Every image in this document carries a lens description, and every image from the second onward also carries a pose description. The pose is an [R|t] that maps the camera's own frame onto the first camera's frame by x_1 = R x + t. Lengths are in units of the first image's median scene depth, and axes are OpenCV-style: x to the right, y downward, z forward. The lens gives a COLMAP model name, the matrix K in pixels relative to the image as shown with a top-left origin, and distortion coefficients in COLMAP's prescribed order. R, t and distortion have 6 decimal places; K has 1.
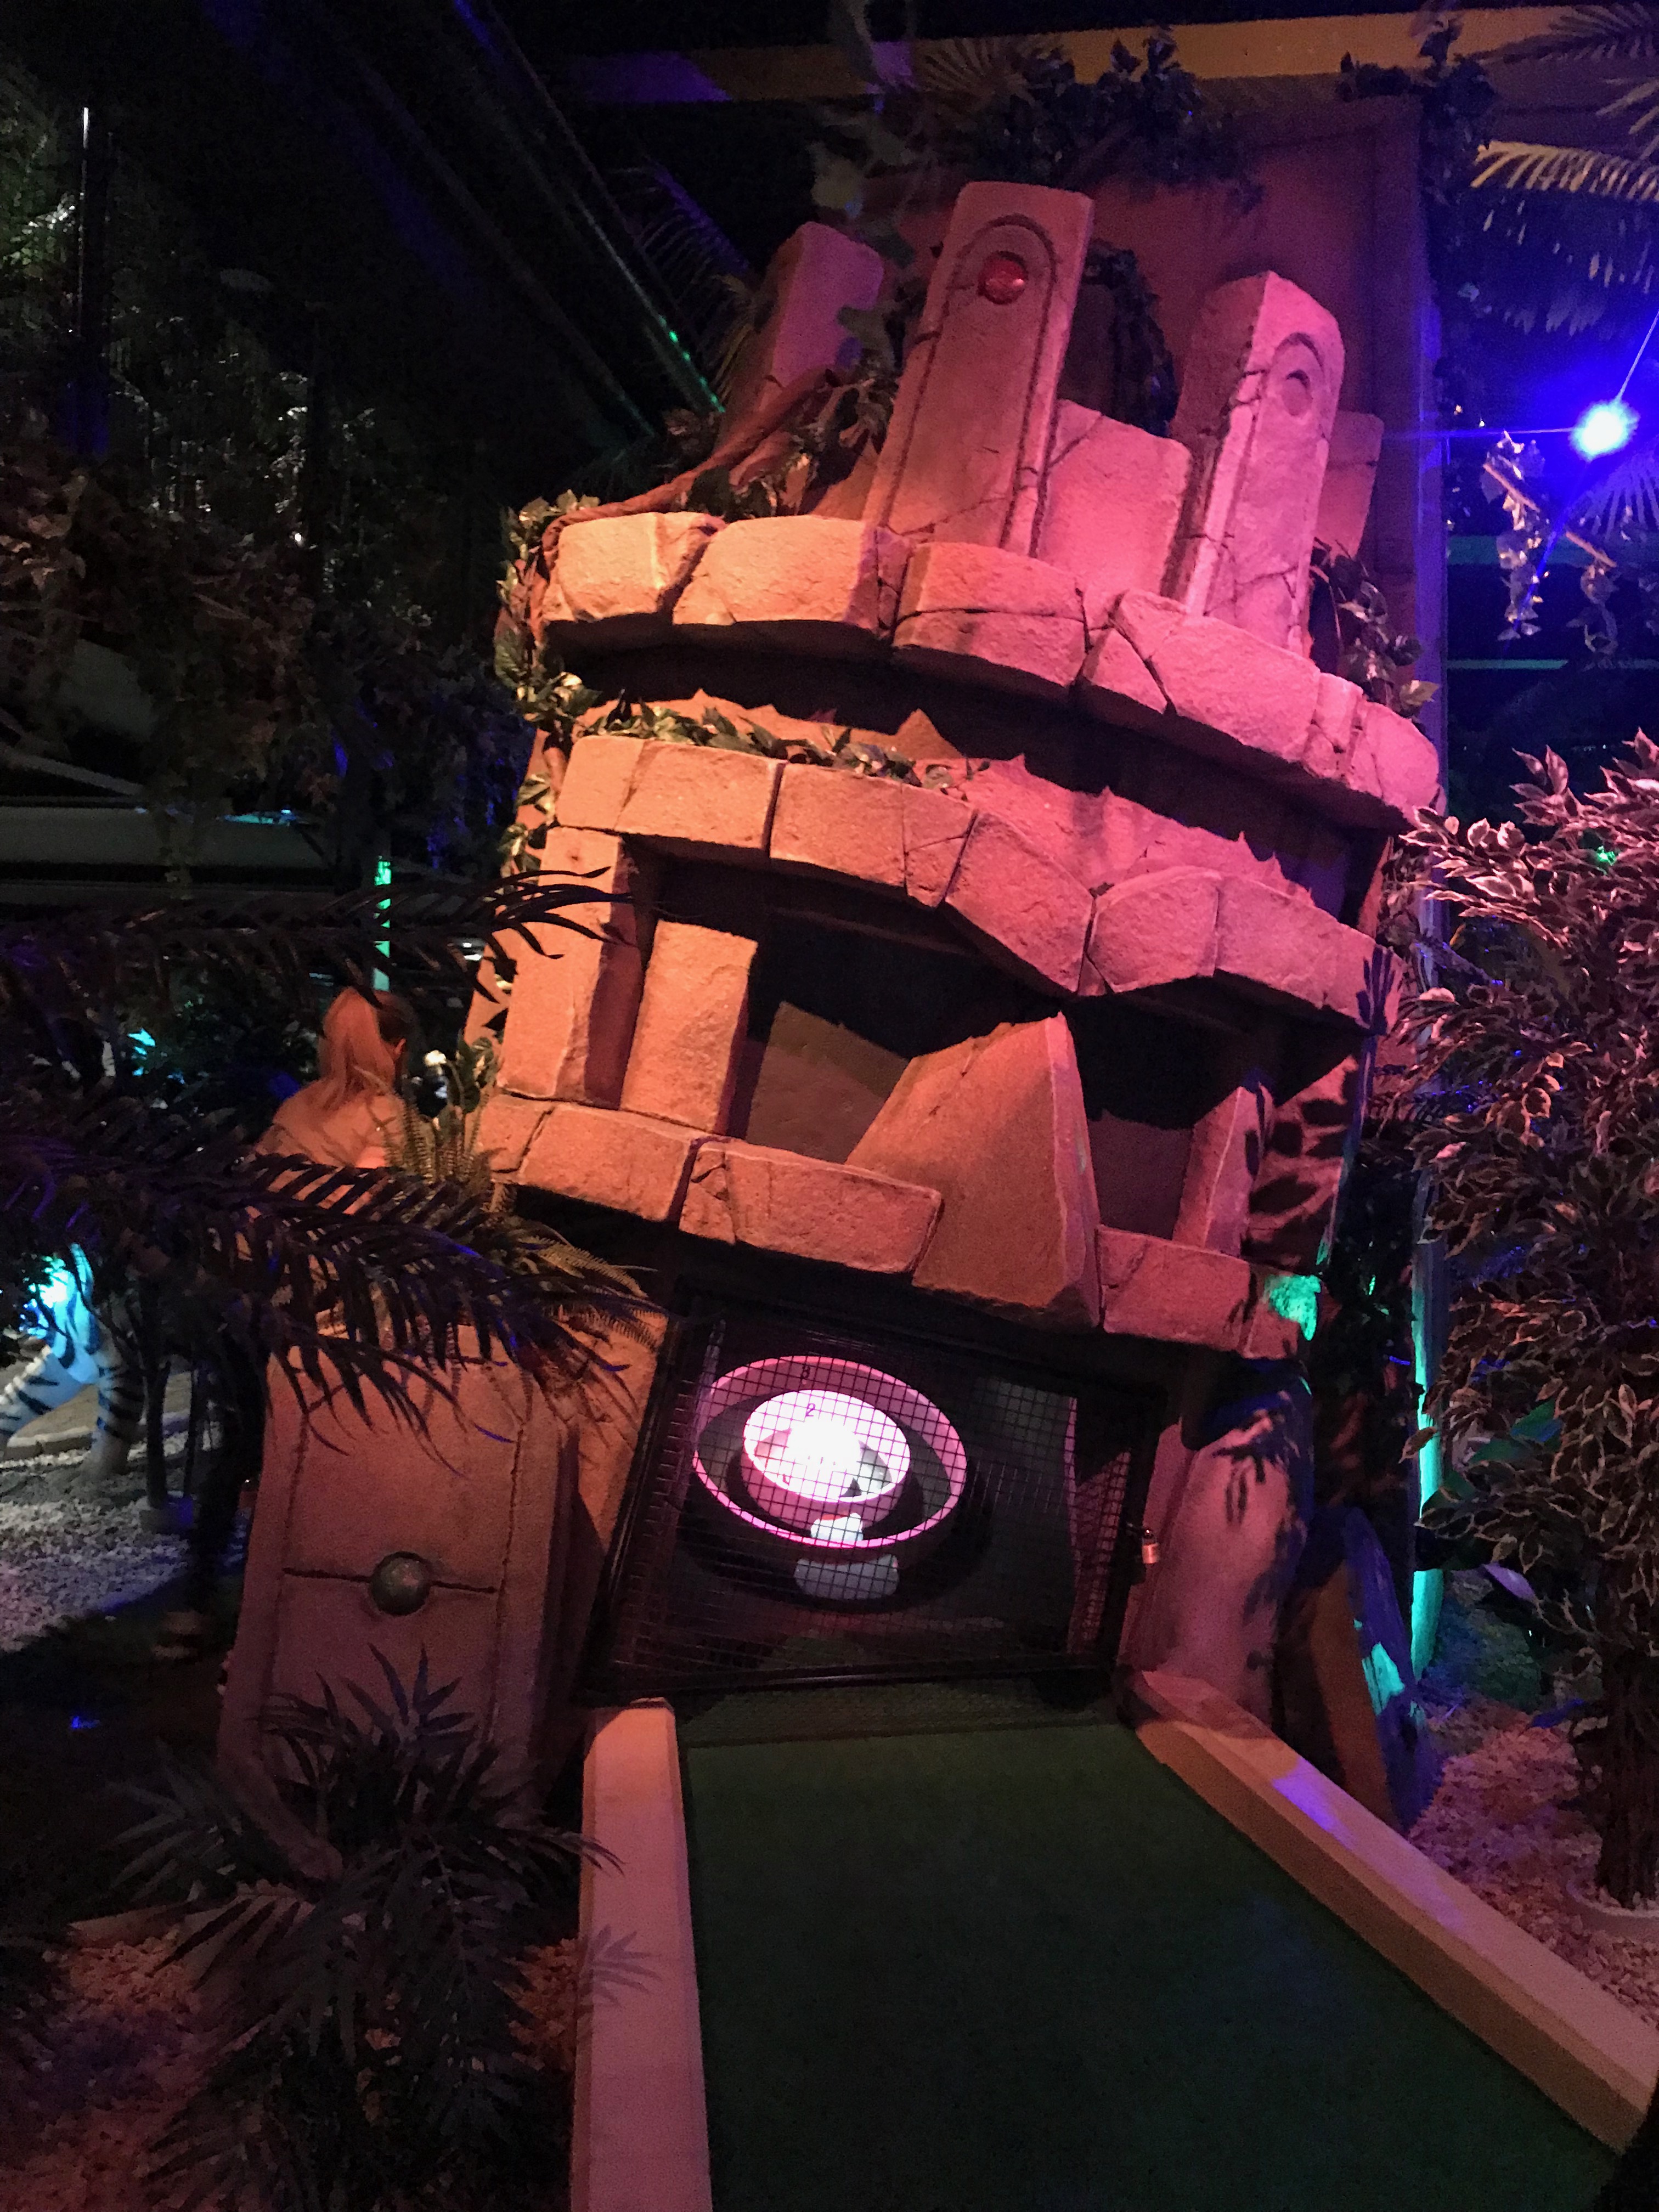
lens RADIAL K [[1793.9, 0, 837.0], [0, 1793.9, 1116.5], [0, 0, 1]] dist [-0.010793, -0.006990]
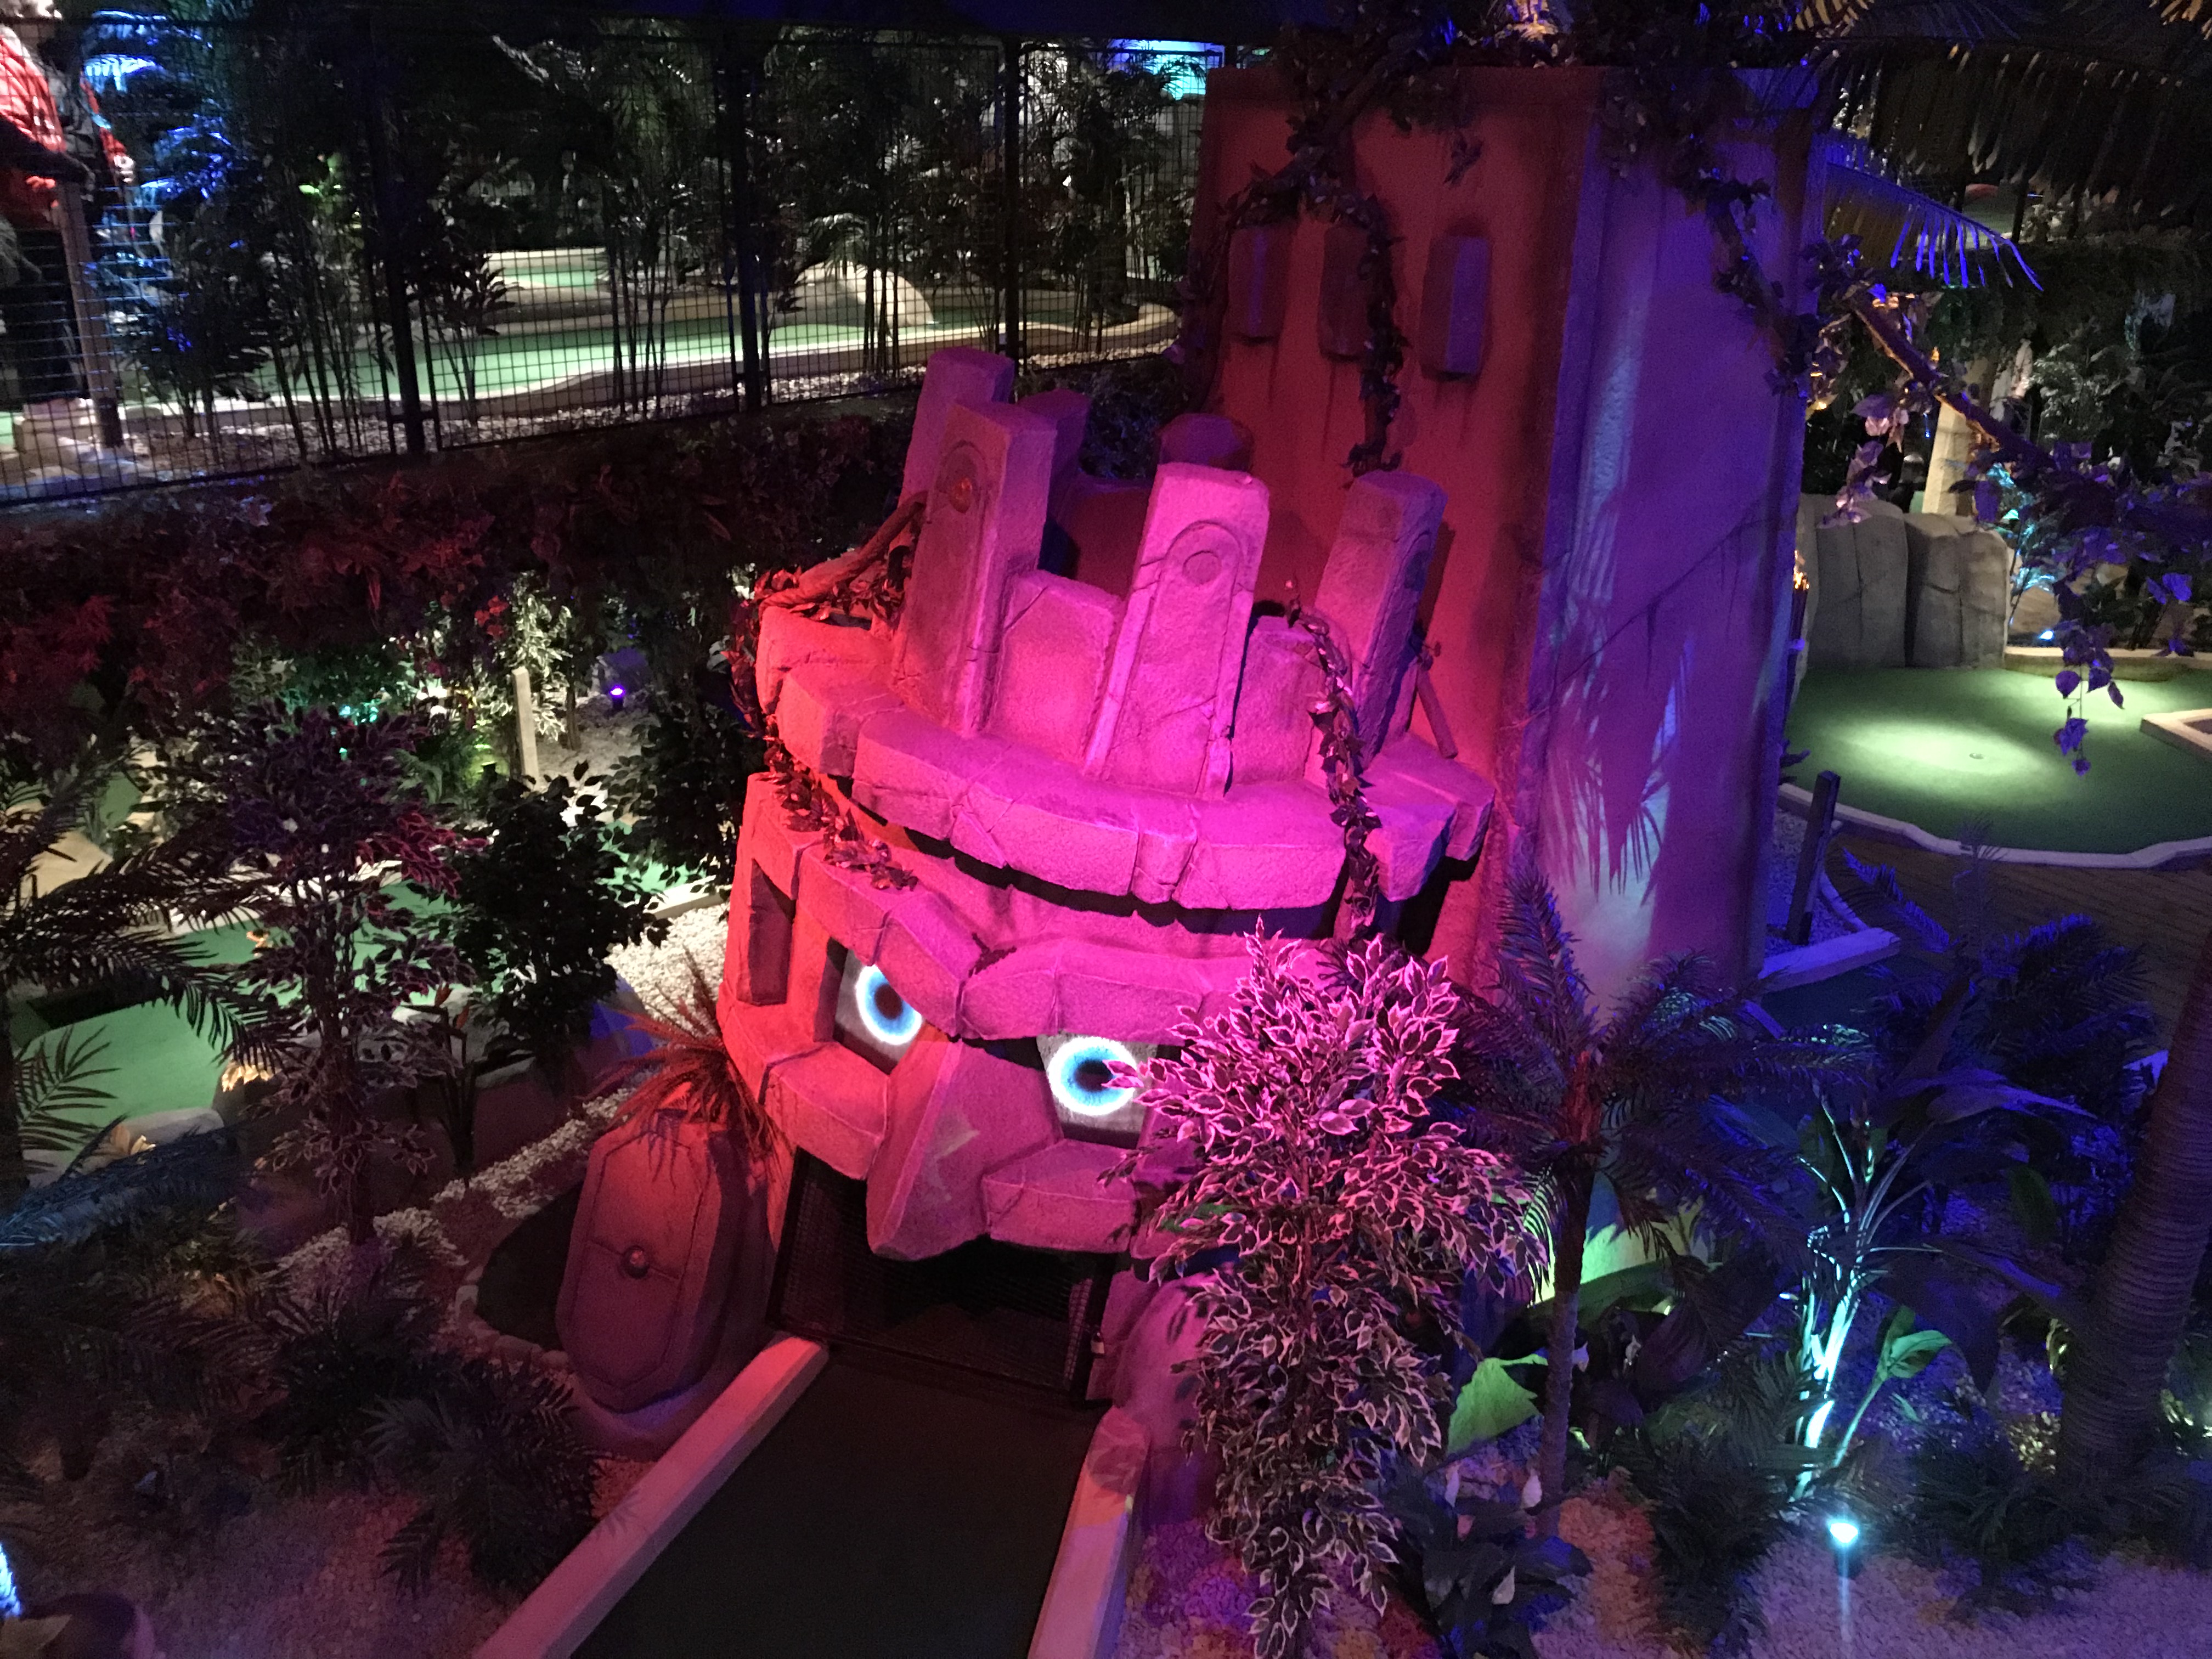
lens RADIAL K [[1793.9, 0, 1102.7], [0, 1793.9, 820.8], [0, 0, 1]] dist [-0.010793, -0.006990]
pose [[0.831554, 0.179644, -0.525590, 0.894716], [0.002598, 0.944986, 0.327101, -0.658948], [0.555437, -0.273368, 0.785341, -0.032821]]
